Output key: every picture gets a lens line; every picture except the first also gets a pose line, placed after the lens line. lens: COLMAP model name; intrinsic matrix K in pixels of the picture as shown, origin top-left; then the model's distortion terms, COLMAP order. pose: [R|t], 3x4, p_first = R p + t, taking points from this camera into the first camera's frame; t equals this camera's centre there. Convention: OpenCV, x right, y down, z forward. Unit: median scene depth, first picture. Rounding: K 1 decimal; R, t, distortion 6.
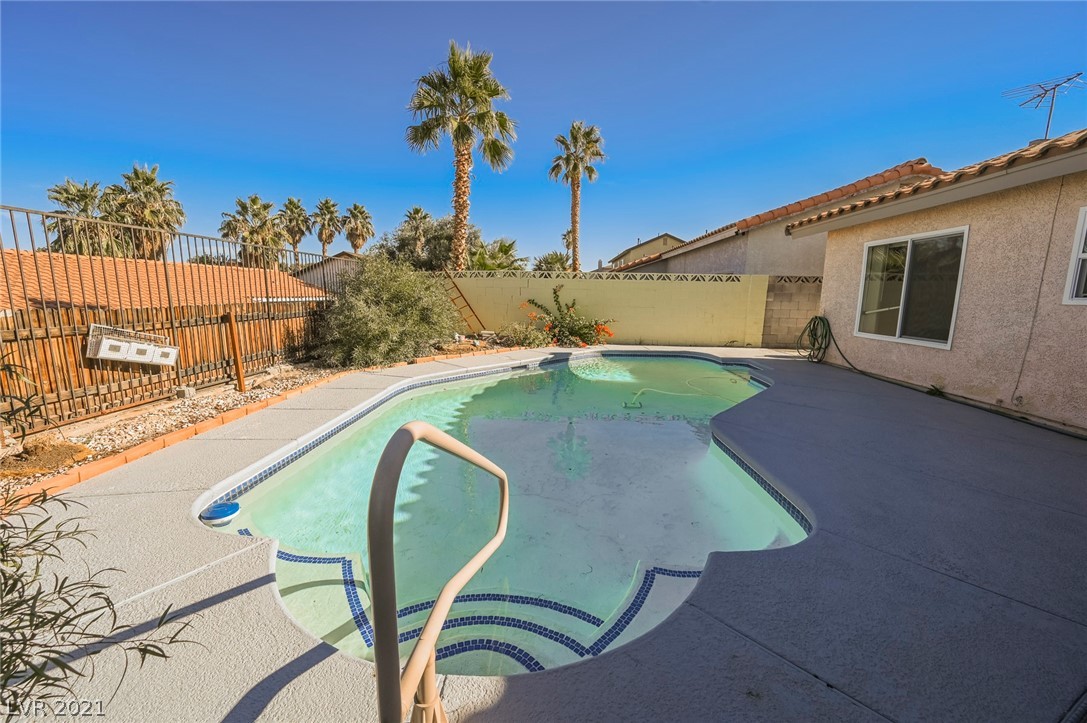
lens RADIAL K [[423.3, 0, 540.3], [0, 423.3, 356.7], [0, 0, 1]] dist [-0.000457, 0.000146]
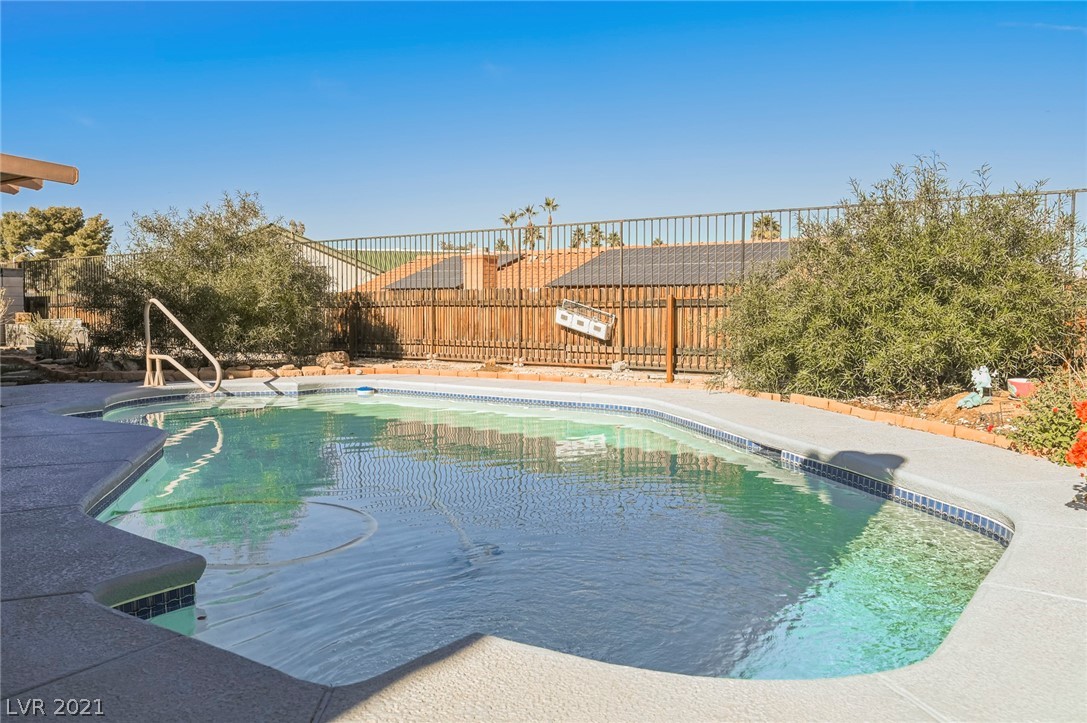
lens RADIAL K [[850.7, 0, 543.5], [0, 850.7, 361.5], [0, 0, 1]] dist [0.000366, 0.000043]
pose [[-0.539026, 0.046175, -0.841022, 0.187010], [-0.127775, 0.982457, 0.135834, -0.034594], [0.832541, 0.180680, -0.523671, 0.342712]]
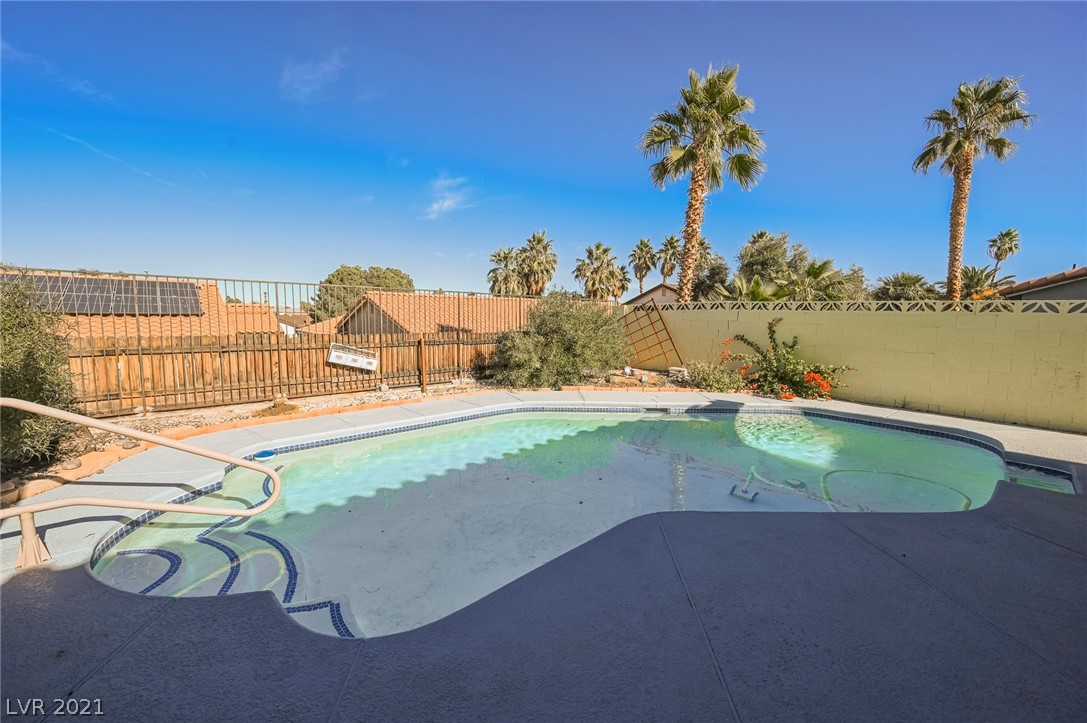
lens RADIAL K [[423.3, 0, 540.3], [0, 423.3, 356.7], [0, 0, 1]] dist [-0.000457, 0.000146]
pose [[0.700120, 0.068914, -0.710692, 0.118328], [-0.114771, 0.993251, -0.016751, -0.012682], [0.704741, 0.093294, 0.703304, 0.051081]]
